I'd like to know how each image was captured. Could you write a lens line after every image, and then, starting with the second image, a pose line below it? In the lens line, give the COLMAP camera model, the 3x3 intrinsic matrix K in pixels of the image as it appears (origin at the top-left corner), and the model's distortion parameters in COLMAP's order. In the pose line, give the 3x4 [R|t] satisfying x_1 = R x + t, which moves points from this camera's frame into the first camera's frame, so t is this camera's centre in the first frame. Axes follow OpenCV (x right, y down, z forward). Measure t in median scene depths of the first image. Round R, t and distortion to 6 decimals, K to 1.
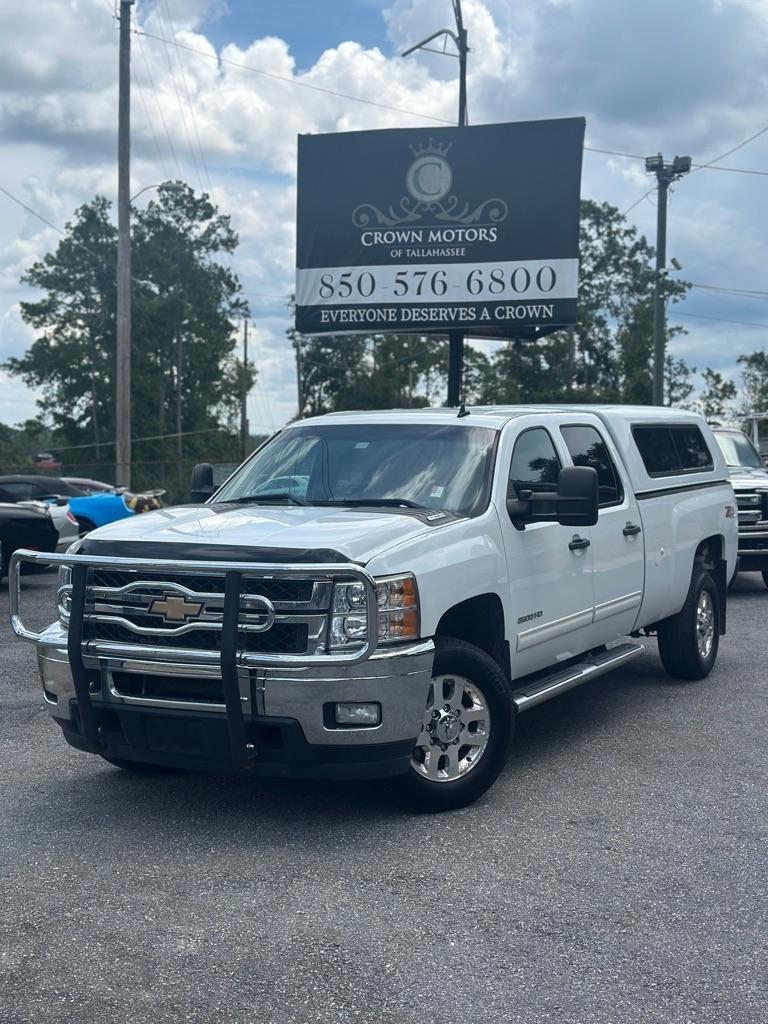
lens RADIAL K [[1544.6, 0, 424.8], [0, 1544.6, 511.2], [0, 0, 1]] dist [0.170526, -0.052210]
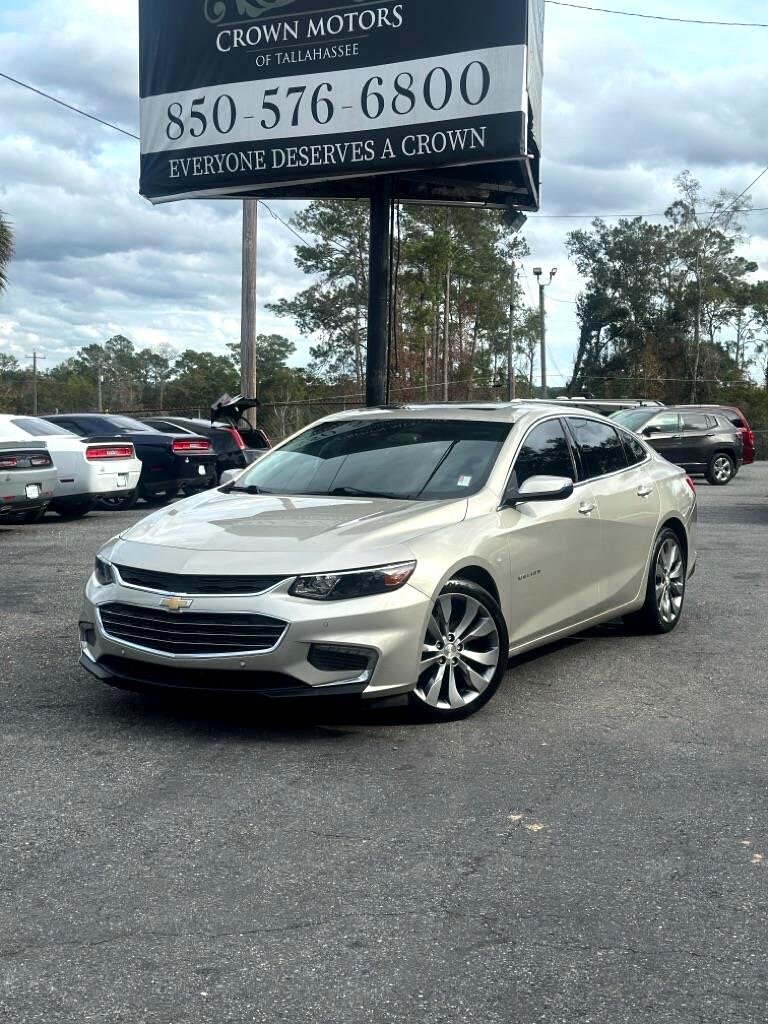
lens RADIAL K [[1547.0, 0, 383.7], [0, 1547.0, 469.4], [0, 0, 1]] dist [0.367978, -0.974213]
pose [[0.971571, 0.004881, -0.236697, 0.183441], [-0.004293, 0.999986, 0.003002, -0.001146], [0.236708, -0.001900, 0.971579, 0.383959]]
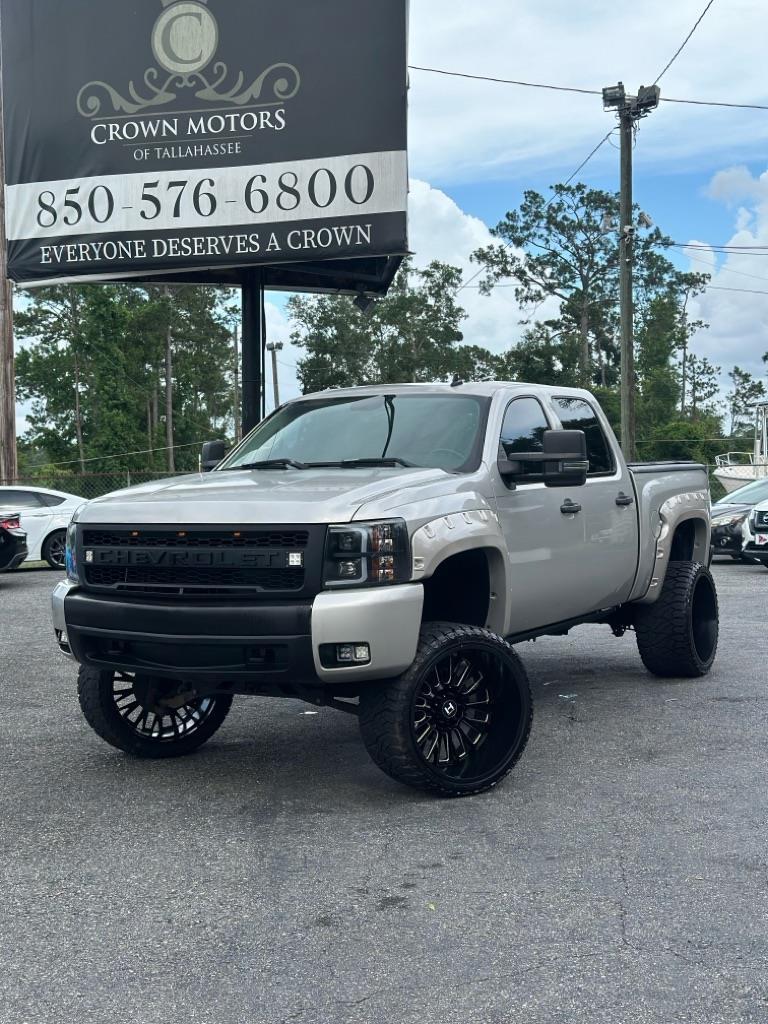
lens RADIAL K [[1544.6, 0, 424.8], [0, 1544.6, 511.2], [0, 0, 1]] dist [0.170526, -0.052210]
pose [[0.999465, -0.022044, -0.024171, 0.114462], [0.021895, 0.999740, -0.006415, -0.008105], [0.024306, 0.005882, 0.999687, 0.340283]]
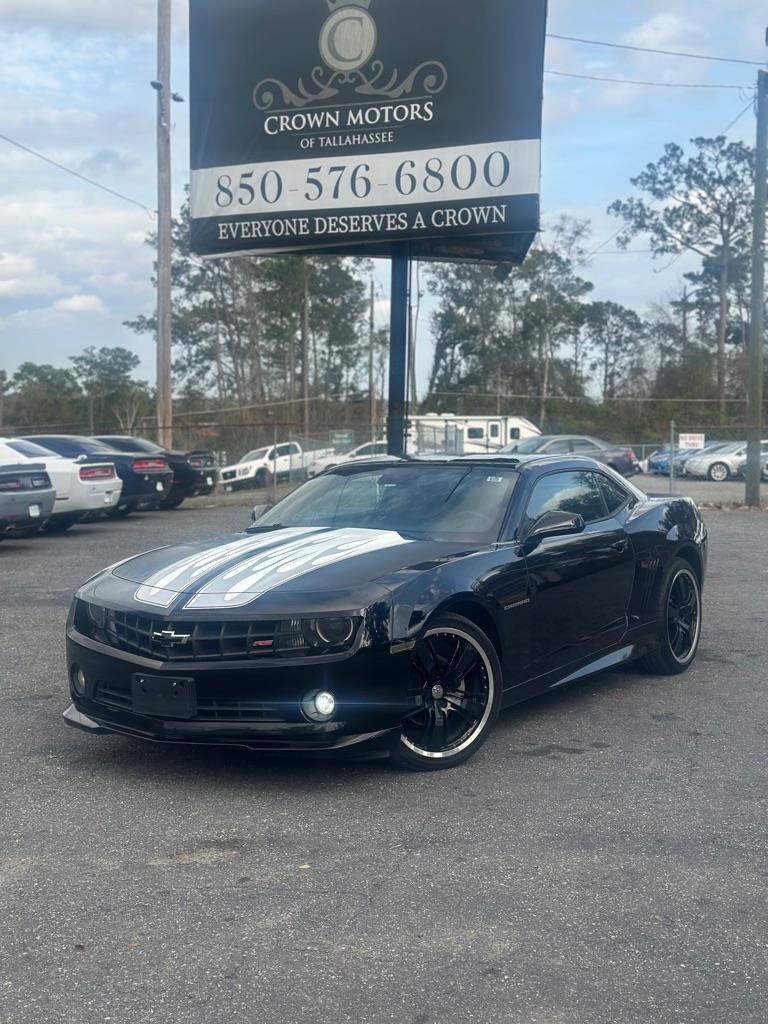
lens RADIAL K [[1535.2, 0, 380.7], [0, 1535.2, 536.0], [0, 0, 1]] dist [0.160150, 0.006074]
pose [[0.990702, 0.003849, -0.135992, 0.120347], [0.001331, 0.999278, 0.037981, -0.004018], [0.136040, -0.037809, 0.989982, 0.251703]]
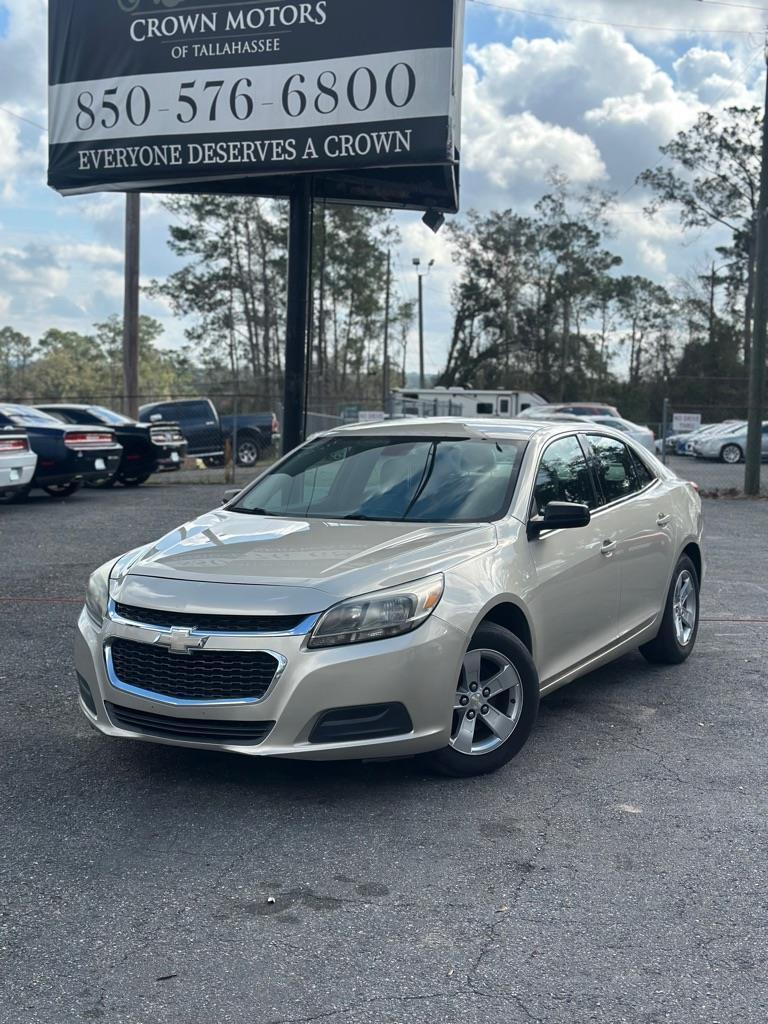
lens RADIAL K [[1533.1, 0, 396.5], [0, 1533.1, 537.2], [0, 0, 1]] dist [0.185816, -0.301124]
pose [[0.989174, 0.024185, -0.144743, 0.161778], [-0.016159, 0.998279, 0.056368, -0.009818], [0.145857, -0.053419, 0.987862, 0.389287]]
